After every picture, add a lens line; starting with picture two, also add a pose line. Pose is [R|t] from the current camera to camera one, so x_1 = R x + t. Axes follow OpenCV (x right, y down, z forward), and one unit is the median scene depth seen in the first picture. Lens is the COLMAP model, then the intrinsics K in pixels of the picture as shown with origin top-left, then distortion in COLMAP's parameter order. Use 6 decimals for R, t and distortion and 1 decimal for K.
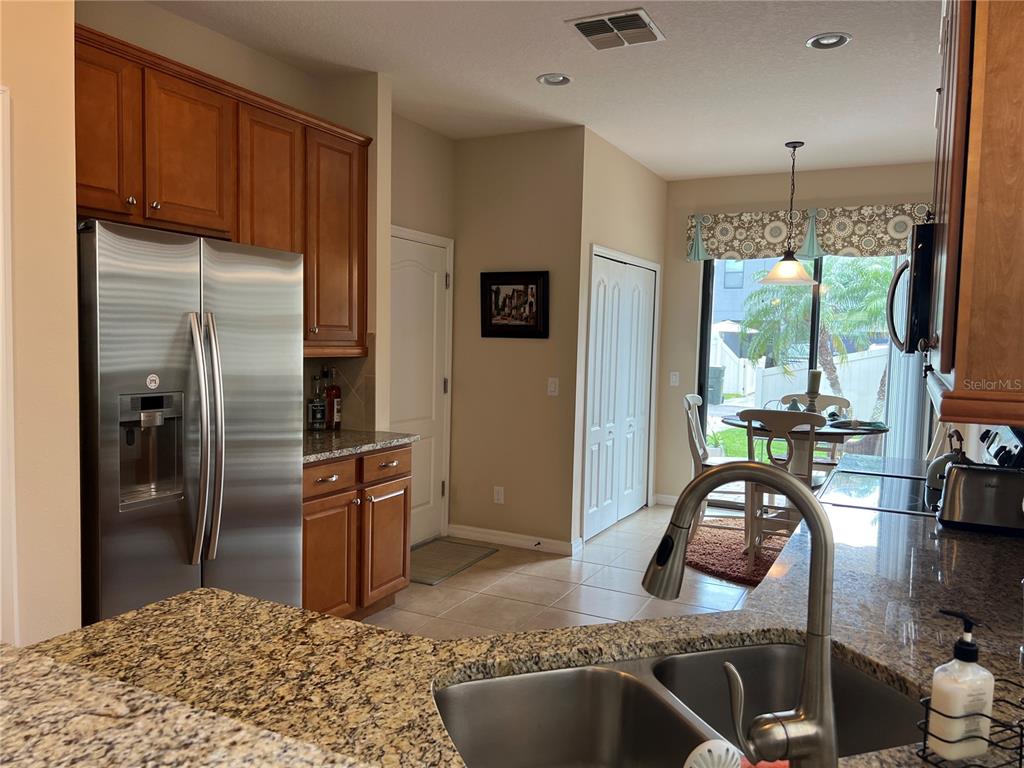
lens RADIAL K [[772.7, 0, 512.0], [0, 772.7, 384.0], [0, 0, 1]] dist [0.096147, -0.165514]
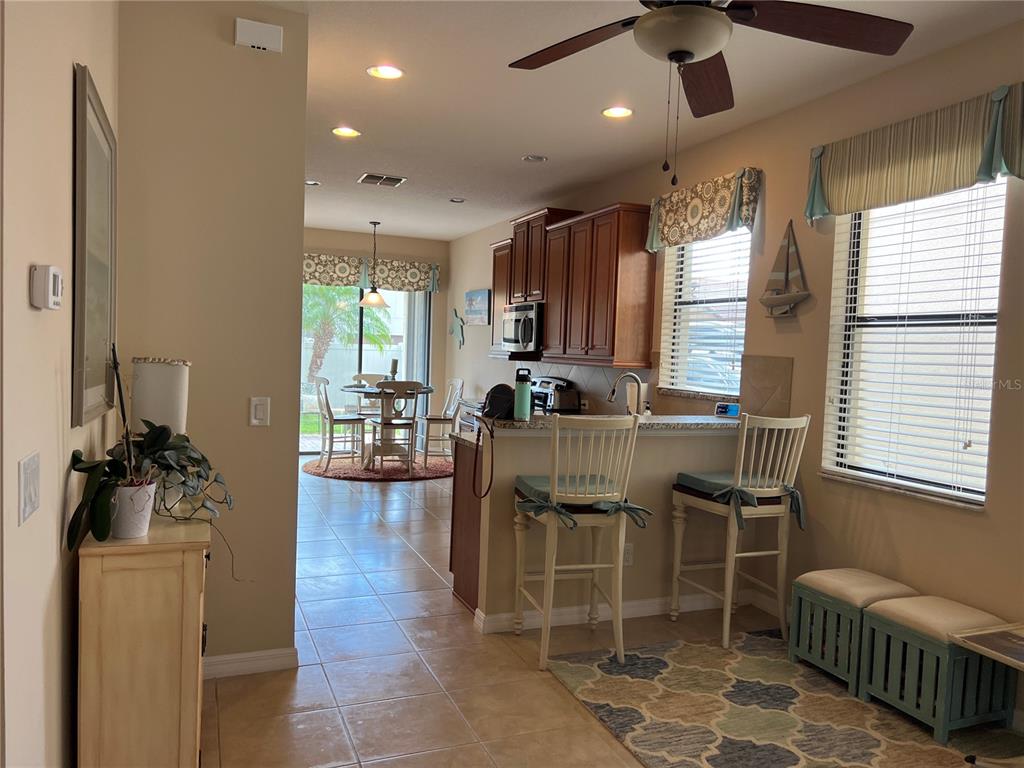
lens RADIAL K [[777.5, 0, 518.8], [0, 777.5, 384.1], [0, 0, 1]] dist [0.087466, -0.105834]
pose [[0.652631, -0.033721, 0.756925, -0.702879], [0.027276, 0.999407, 0.021006, 0.009391], [-0.757185, 0.006937, 0.653164, -0.311424]]
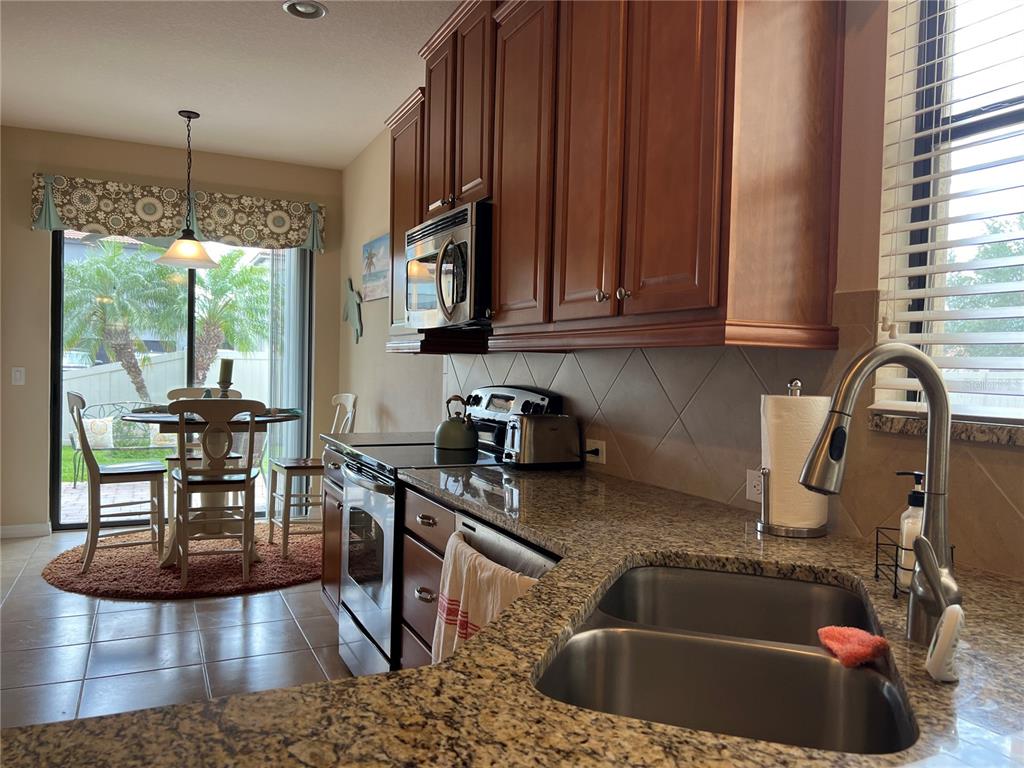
lens RADIAL K [[777.5, 0, 518.8], [0, 777.5, 384.1], [0, 0, 1]] dist [0.087466, -0.105834]
pose [[0.609735, -0.028708, 0.792085, -0.146968], [0.040600, 0.999163, 0.004960, 0.022296], [-0.791565, 0.029134, 0.610391, 0.133055]]
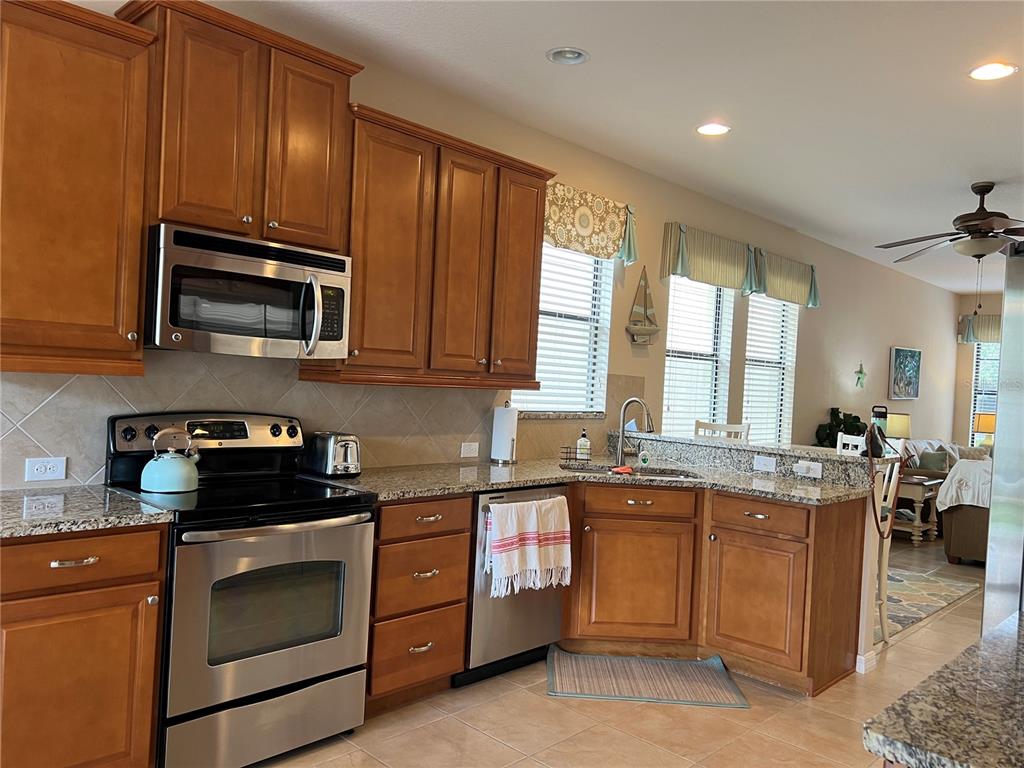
lens RADIAL K [[777.5, 0, 518.8], [0, 777.5, 384.1], [0, 0, 1]] dist [0.087466, -0.105834]
pose [[-0.956134, -0.079268, 0.281999, -0.054706], [-0.059972, 0.995270, 0.076423, -0.050256], [-0.286724, 0.056158, -0.956366, 0.980434]]
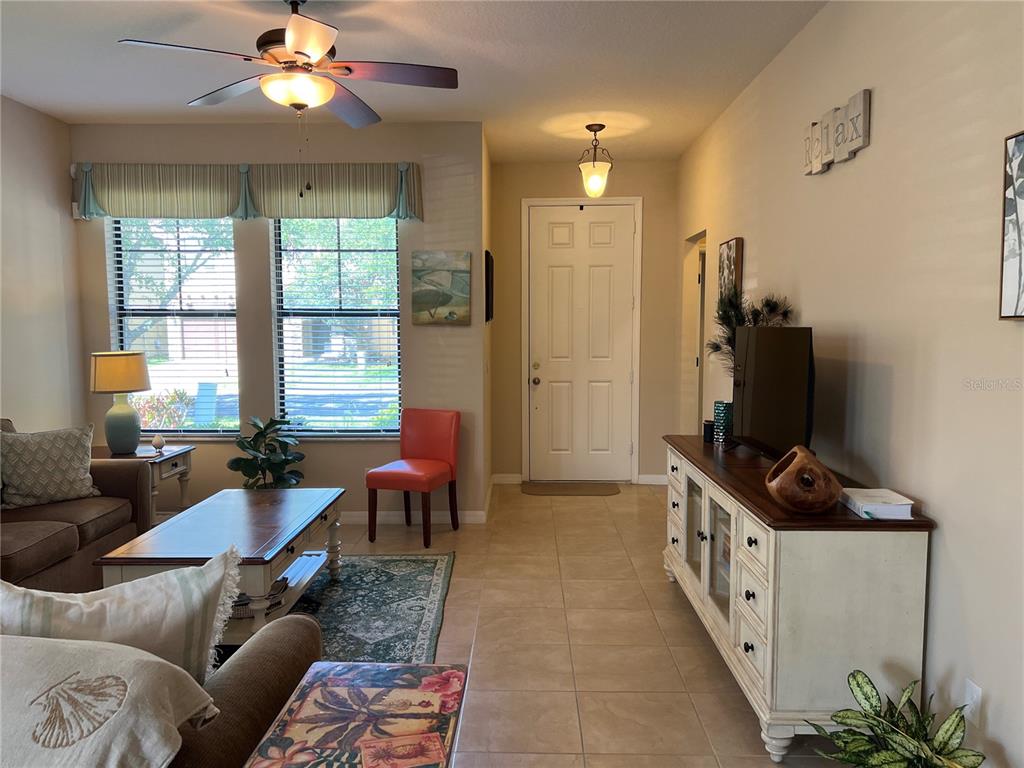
lens RADIAL K [[773.9, 0, 502.4], [0, 773.9, 400.0], [0, 0, 1]] dist [0.098693, -0.120585]
pose [[-0.903979, 0.020174, -0.427102, -0.594531], [-0.046527, 0.988314, 0.145161, -0.009495], [0.425039, 0.151094, -0.892476, -0.037983]]
